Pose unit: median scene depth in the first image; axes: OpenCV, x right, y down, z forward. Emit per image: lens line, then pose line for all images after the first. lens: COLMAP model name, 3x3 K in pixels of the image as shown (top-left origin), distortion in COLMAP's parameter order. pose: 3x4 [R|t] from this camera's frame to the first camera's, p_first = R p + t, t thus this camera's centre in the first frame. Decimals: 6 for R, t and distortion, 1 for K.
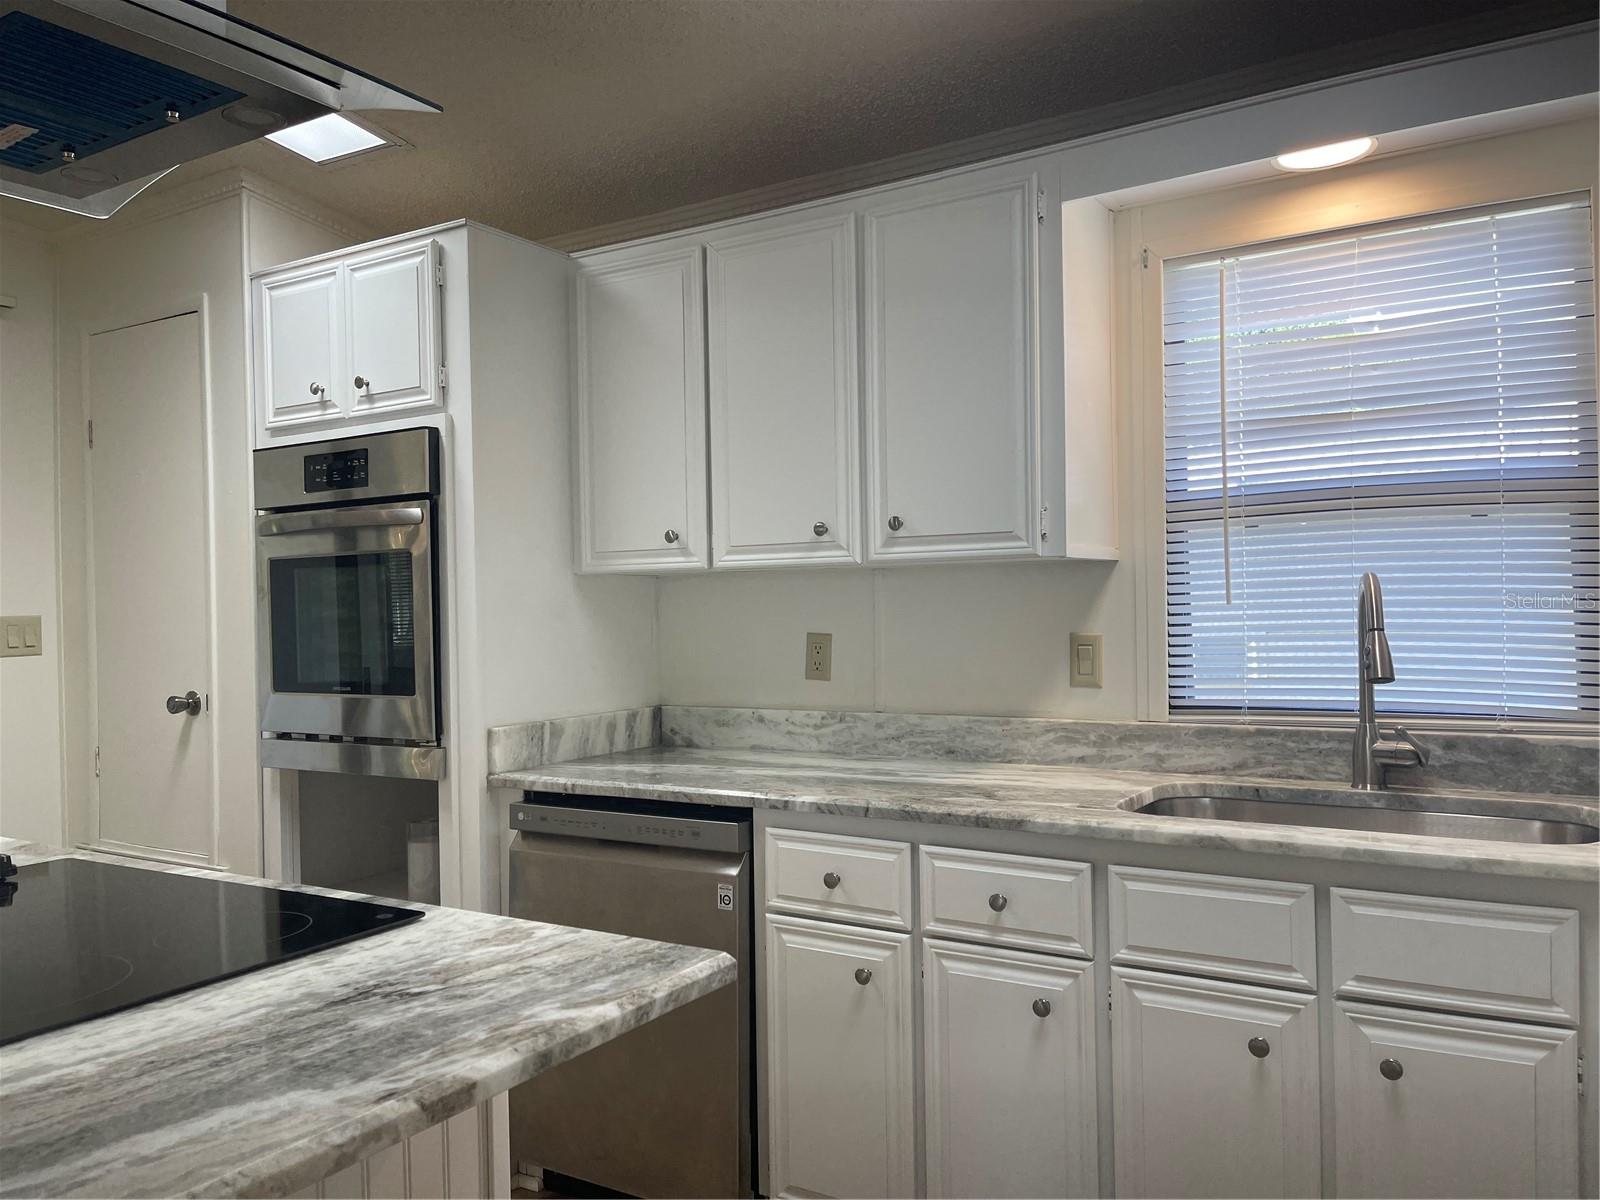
lens RADIAL K [[1207.7, 0, 793.4], [0, 1207.7, 610.4], [0, 0, 1]] dist [0.075903, -0.097687]
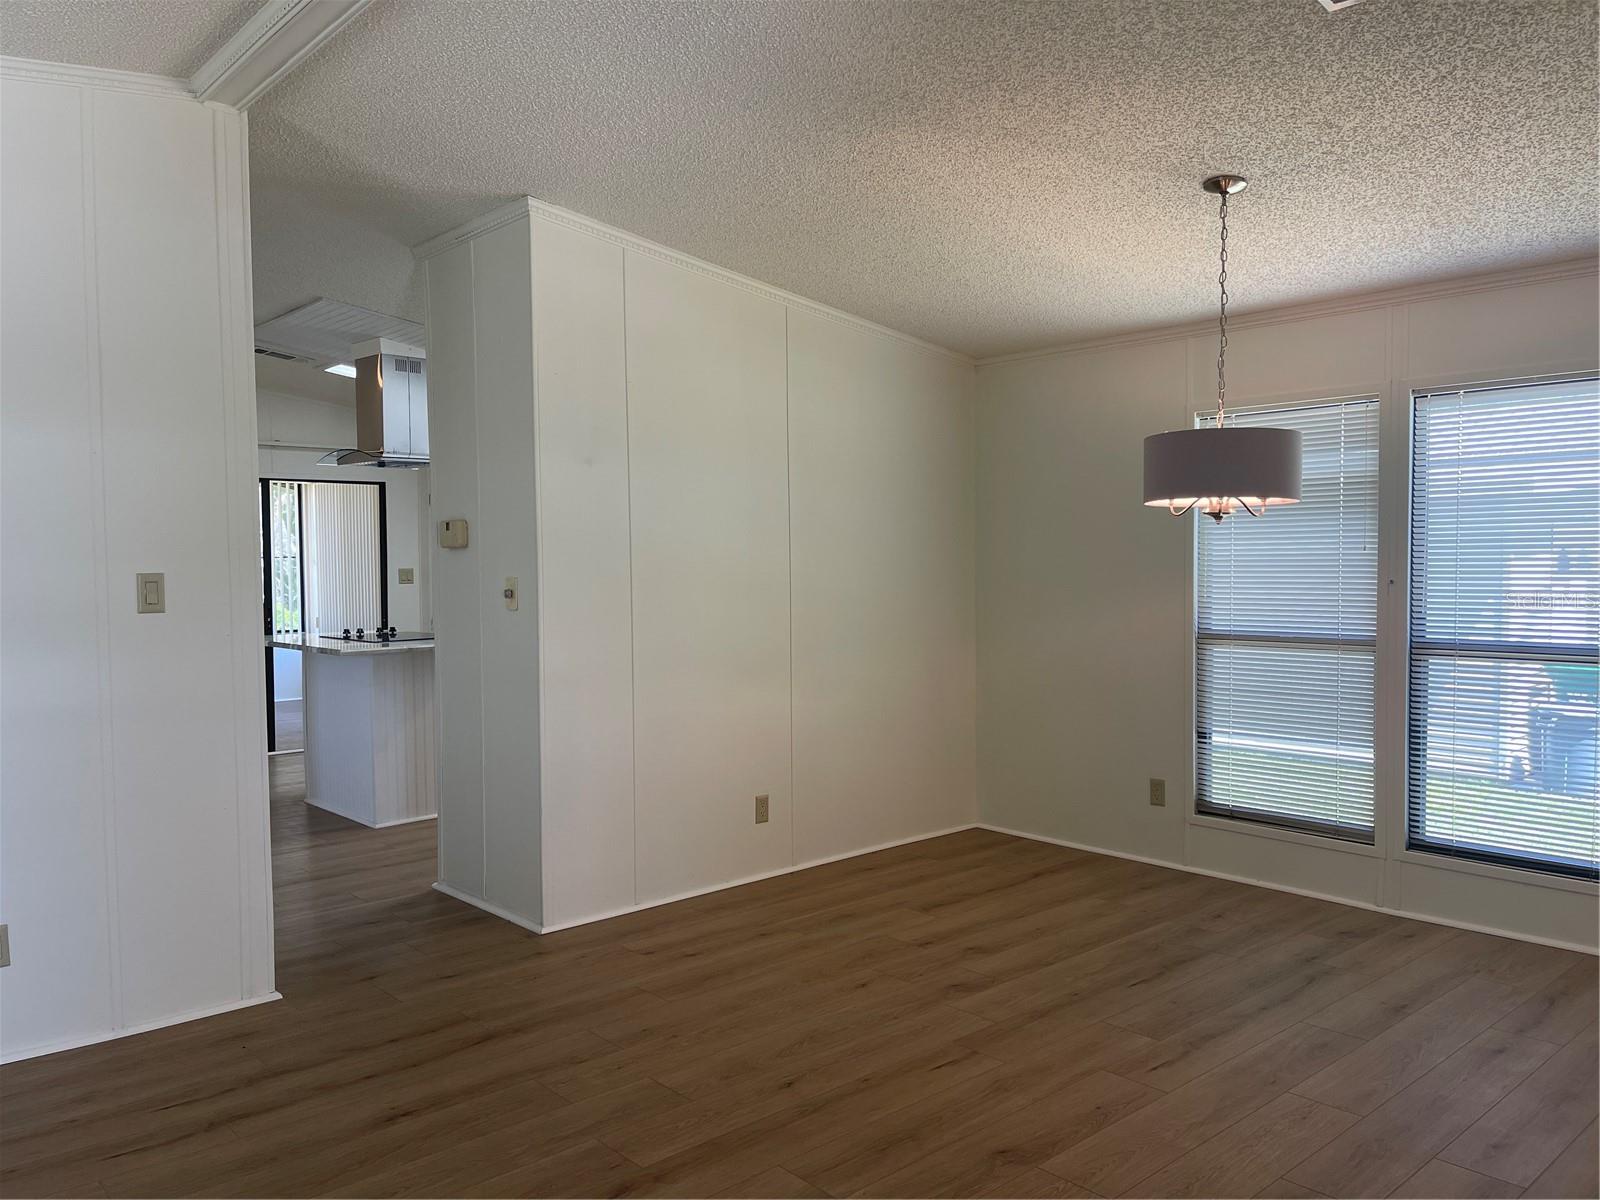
lens RADIAL K [[1207.7, 0, 793.4], [0, 1207.7, 610.4], [0, 0, 1]] dist [0.075903, -0.097687]
pose [[0.961735, 0.021791, -0.273114, 1.132792], [-0.010326, 0.999007, 0.043344, -0.034873], [0.273787, -0.038865, 0.961005, -1.646604]]
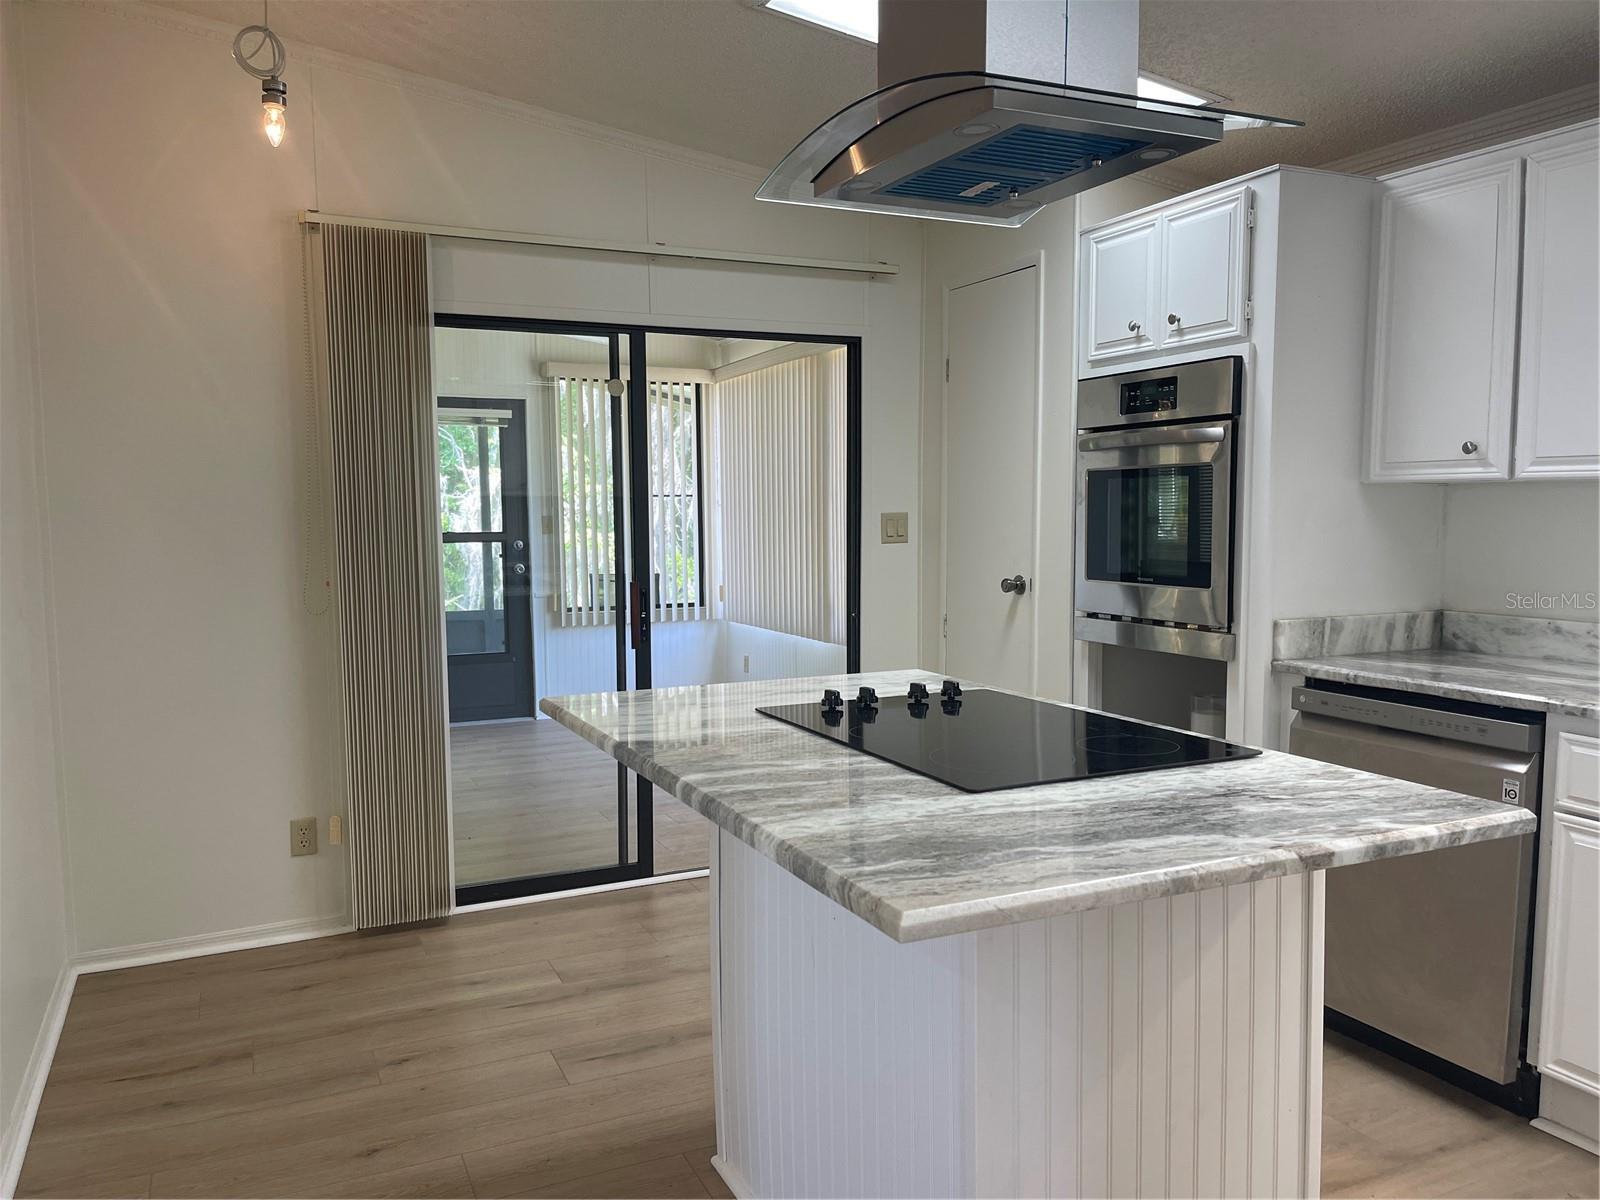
lens RADIAL K [[1207.7, 0, 793.4], [0, 1207.7, 610.4], [0, 0, 1]] dist [0.075903, -0.097687]
pose [[0.836975, 0.061055, -0.543825, -0.006614], [-0.011949, 0.995559, 0.093380, -0.013900], [0.547111, -0.071659, 0.833987, -0.205096]]
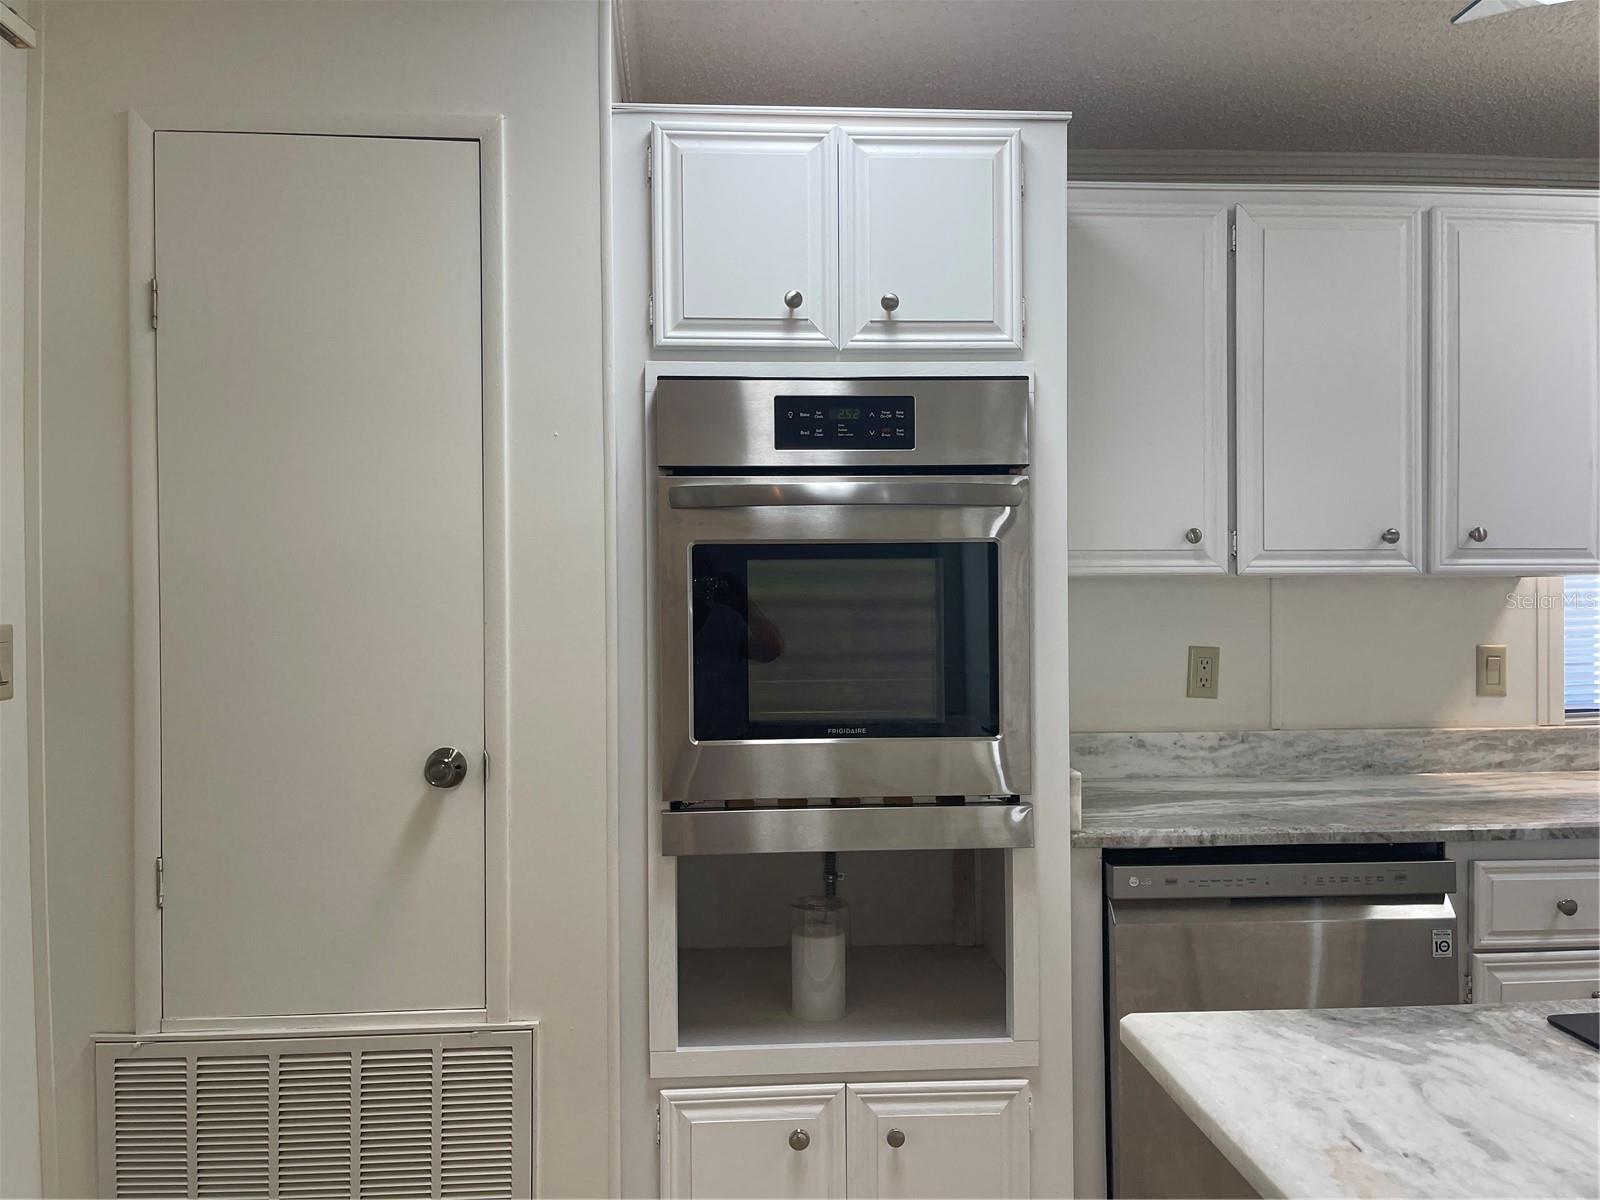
lens RADIAL K [[1207.7, 0, 793.4], [0, 1207.7, 610.4], [0, 0, 1]] dist [0.075903, -0.097687]
pose [[0.811747, 0.008444, 0.583948, -0.851402], [-0.005583, 0.999962, -0.006699, -0.000980], [-0.583982, 0.002178, 0.811764, 0.474238]]
